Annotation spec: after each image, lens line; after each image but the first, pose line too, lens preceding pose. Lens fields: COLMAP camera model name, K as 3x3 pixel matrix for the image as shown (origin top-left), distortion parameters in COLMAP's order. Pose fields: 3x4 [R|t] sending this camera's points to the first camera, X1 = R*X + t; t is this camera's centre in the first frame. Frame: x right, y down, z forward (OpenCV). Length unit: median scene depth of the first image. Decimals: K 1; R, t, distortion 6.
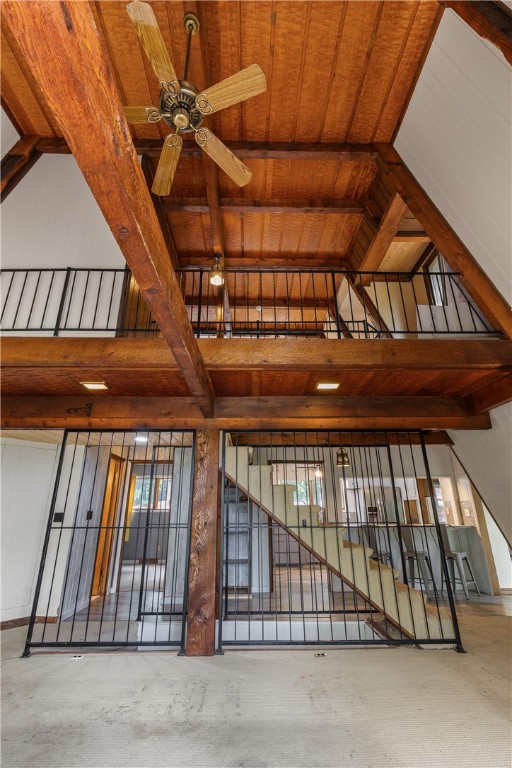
lens RADIAL K [[350.5, 0, 257.1], [0, 350.5, 382.5], [0, 0, 1]] dist [-0.001238, -0.000305]
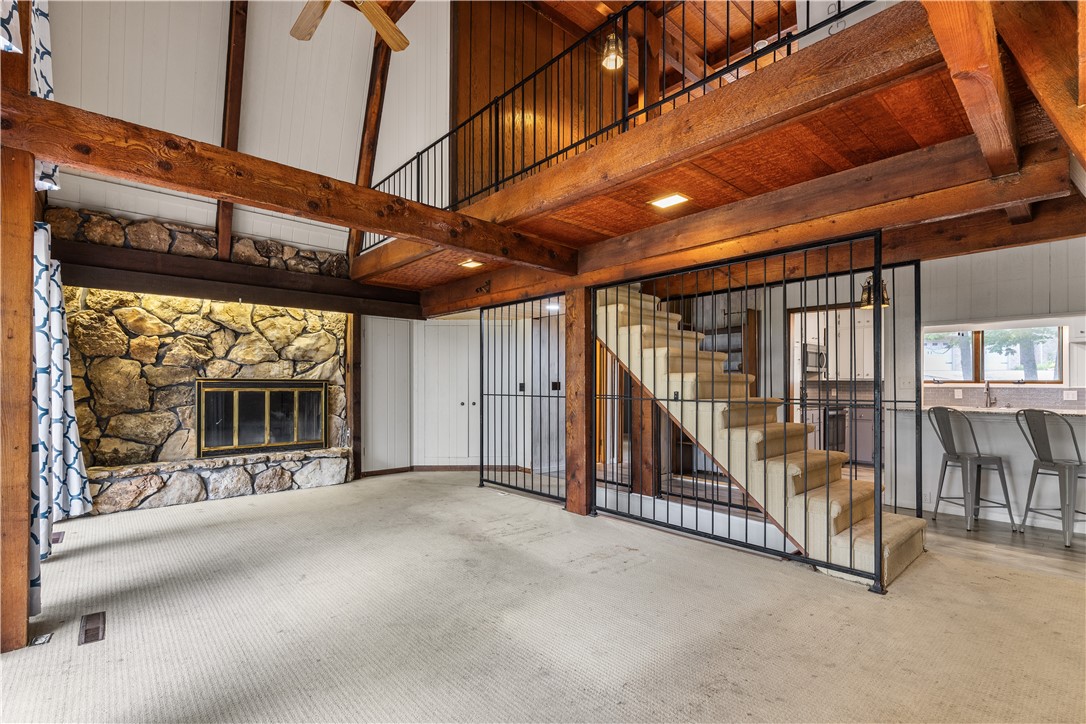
lens RADIAL K [[495.7, 0, 546.1], [0, 495.7, 383.3], [0, 0, 1]] dist [-0.001238, -0.000305]
pose [[0.664570, 0.003468, -0.747218, 0.836646], [0.247089, 0.942715, 0.224135, 0.073789], [0.705190, -0.333582, 0.625643, 0.153082]]
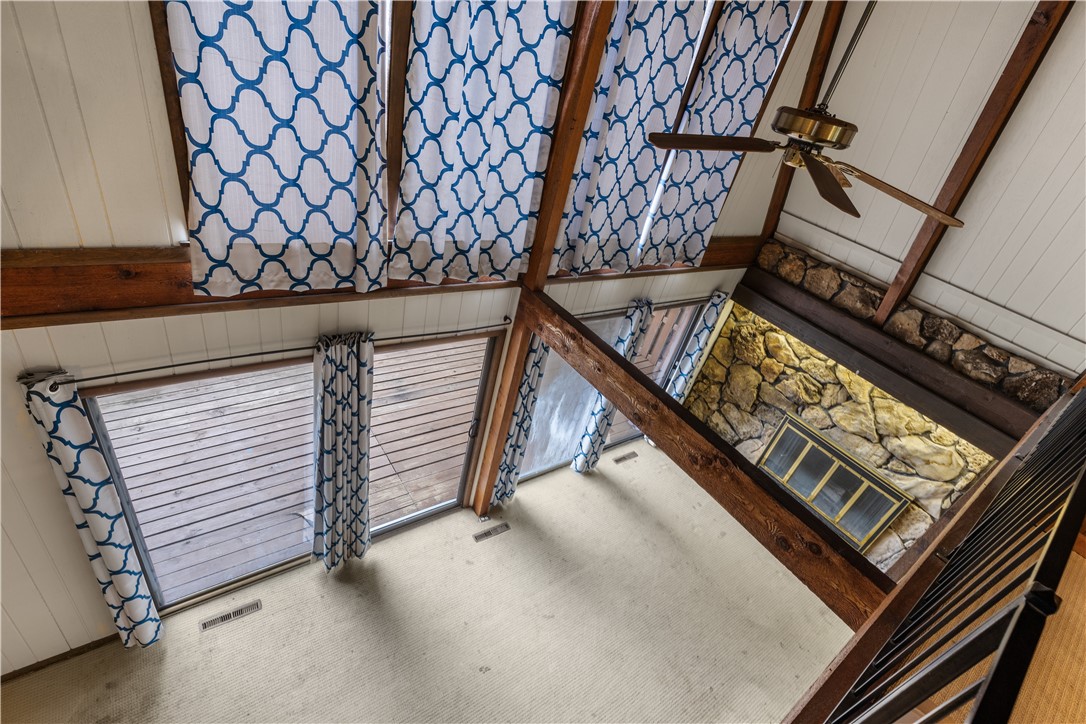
lens RADIAL K [[495.7, 0, 551.4], [0, 495.7, 364.1], [0, 0, 1]] dist [-0.001238, -0.000305]
pose [[-0.794063, 0.162909, -0.585597, 0.493377], [-0.023628, 0.954414, 0.297551, -0.496082], [0.607376, 0.250111, -0.754015, 1.092415]]
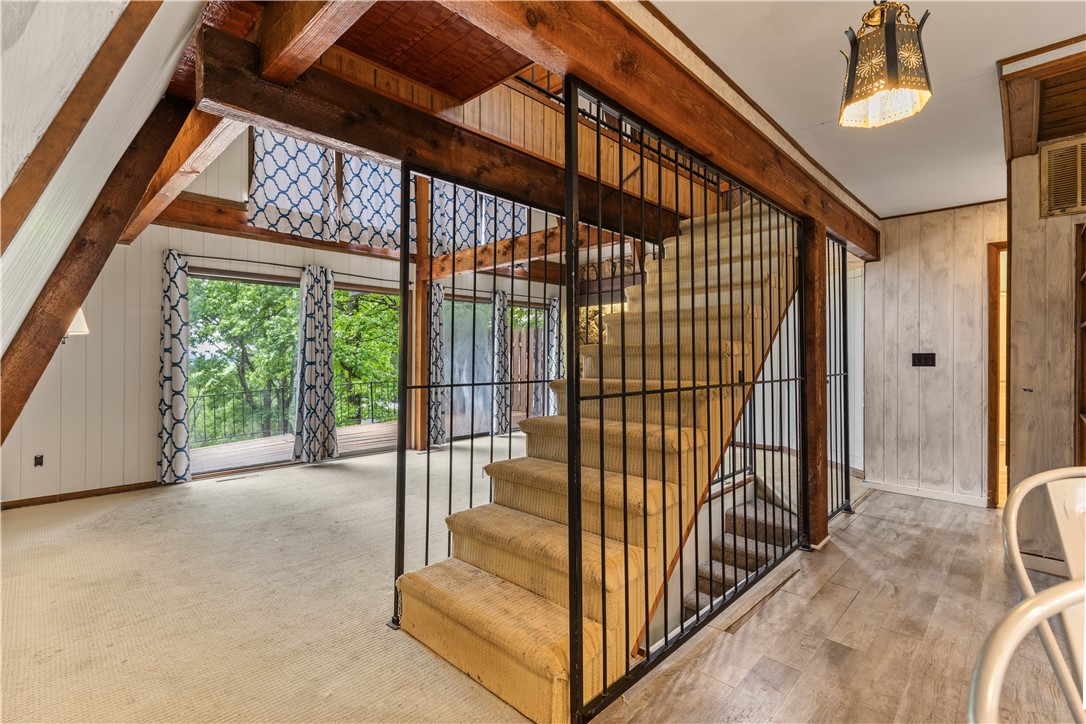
lens RADIAL K [[495.7, 0, 541.4], [0, 495.7, 349.0], [0, 0, 1]] dist [-0.001238, -0.000305]
pose [[-0.702280, -0.003785, -0.711890, 0.921932], [0.248230, 0.935924, -0.249856, 0.612008], [0.667221, -0.352181, -0.656342, 1.683527]]
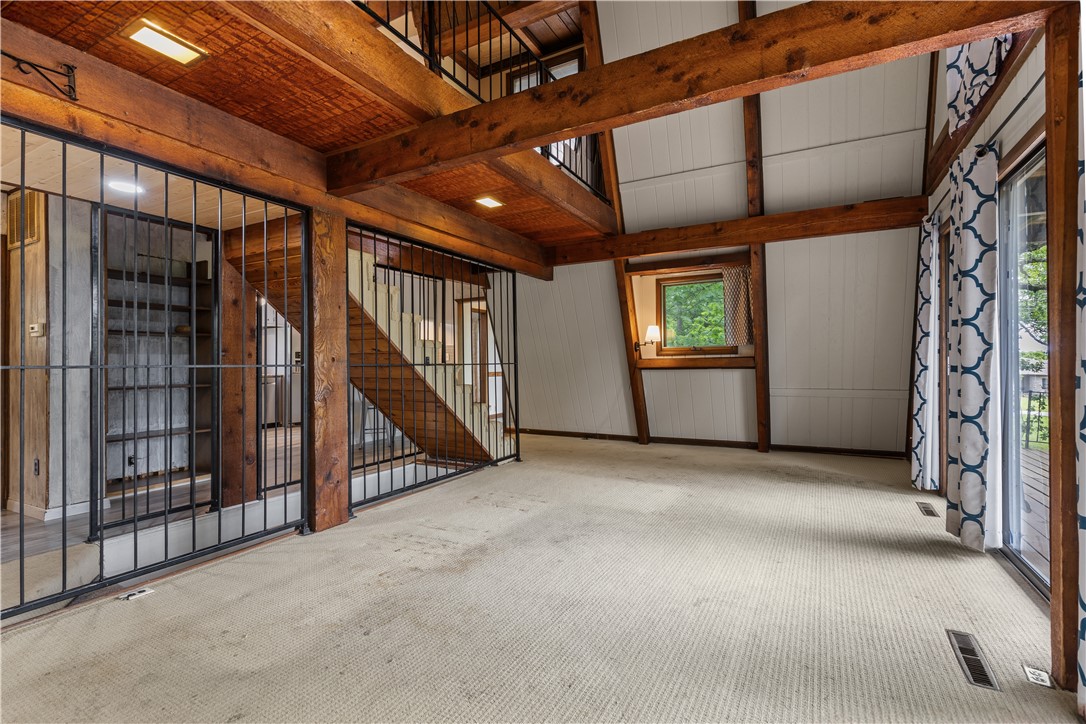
lens RADIAL K [[495.7, 0, 545.0], [0, 495.7, 362.3], [0, 0, 1]] dist [-0.001238, -0.000305]
pose [[0.490572, 0.002102, 0.871398, -0.830488], [-0.293009, 0.942168, 0.162683, 0.150418], [-0.820661, -0.335135, 0.462817, 0.259166]]
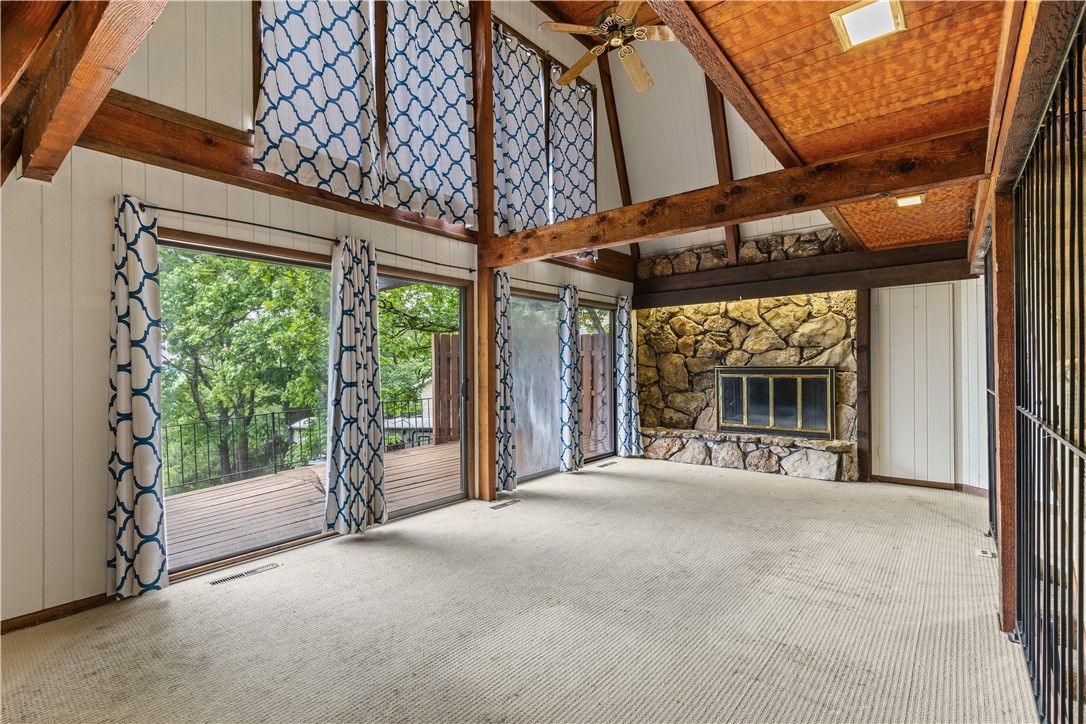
lens RADIAL K [[495.7, 0, 548.2], [0, 495.7, 361.4], [0, 0, 1]] dist [-0.001238, -0.000305]
pose [[-0.637161, 0.005467, -0.770712, 0.851416], [0.273536, 0.936483, -0.219495, 0.367641], [0.720558, -0.350671, -0.598185, 1.063758]]
